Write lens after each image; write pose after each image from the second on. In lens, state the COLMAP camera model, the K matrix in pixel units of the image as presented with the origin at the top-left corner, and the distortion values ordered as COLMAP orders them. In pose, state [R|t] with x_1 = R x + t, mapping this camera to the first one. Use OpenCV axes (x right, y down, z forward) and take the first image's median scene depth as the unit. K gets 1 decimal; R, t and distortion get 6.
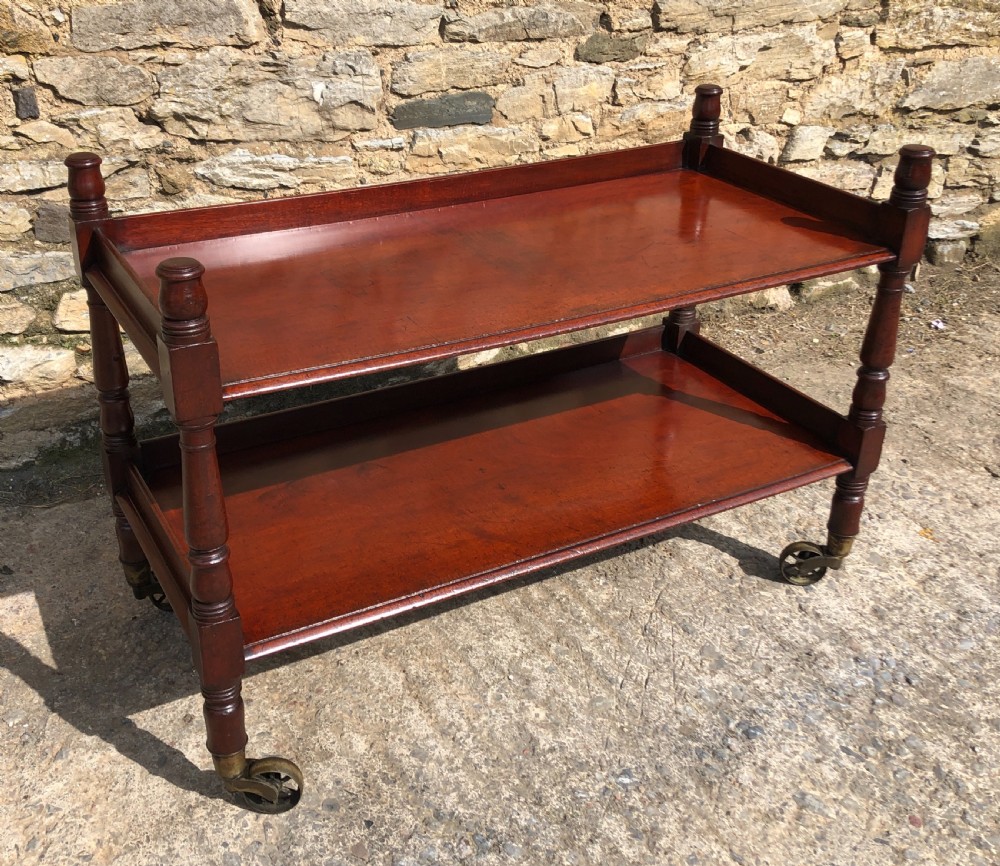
lens RADIAL K [[1101.4, 0, 430.0], [0, 1101.4, 386.9], [0, 0, 1]] dist [0.112757, -0.313837]
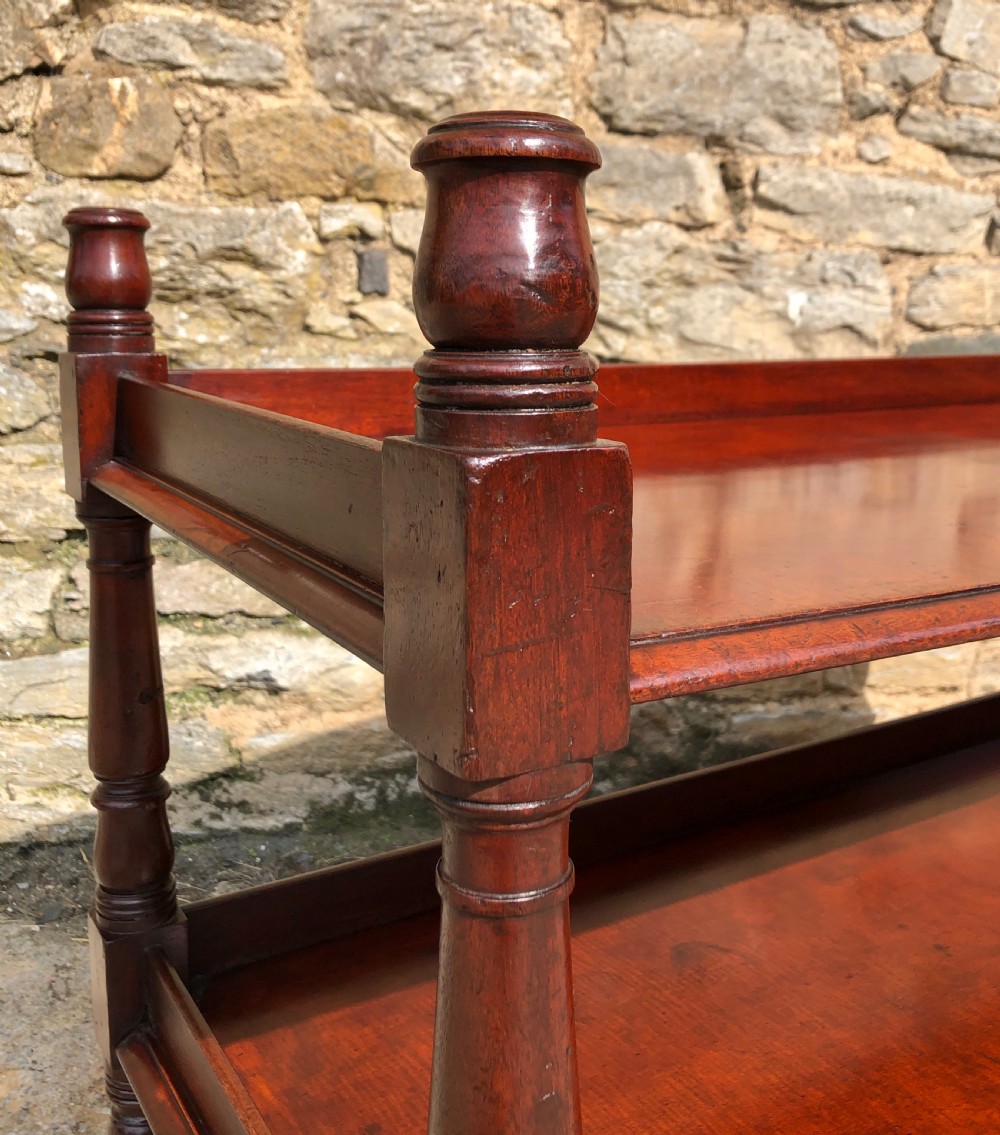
lens RADIAL K [[1153.7, 0, 538.2], [0, 1153.7, 497.4], [0, 0, 1]] dist [0.052256, -0.123876]
pose [[0.965033, 0.059945, -0.255181, -0.068531], [-0.132093, 0.952069, -0.275891, 0.056861], [0.226411, 0.299952, 0.926697, 0.373407]]
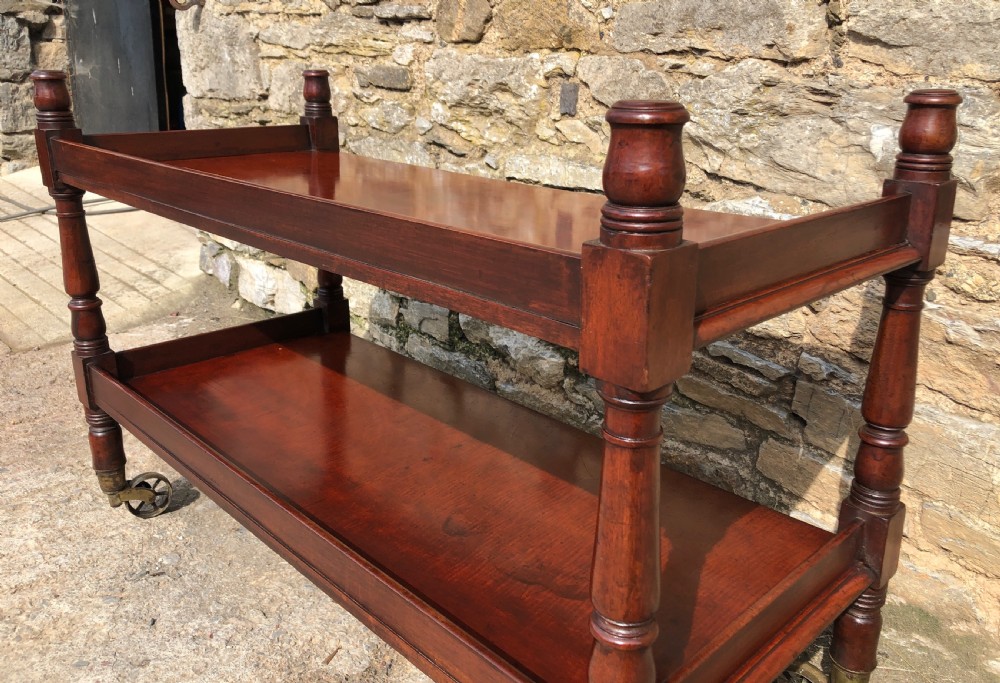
lens RADIAL K [[836.0, 0, 503.1], [0, 836.0, 305.7], [0, 0, 1]] dist [0.012268, 0.013380]
pose [[0.267845, 0.263794, -0.926646, 0.341477], [-0.453165, 0.883251, 0.120454, -0.144076], [0.850236, 0.387660, 0.356116, 0.699512]]
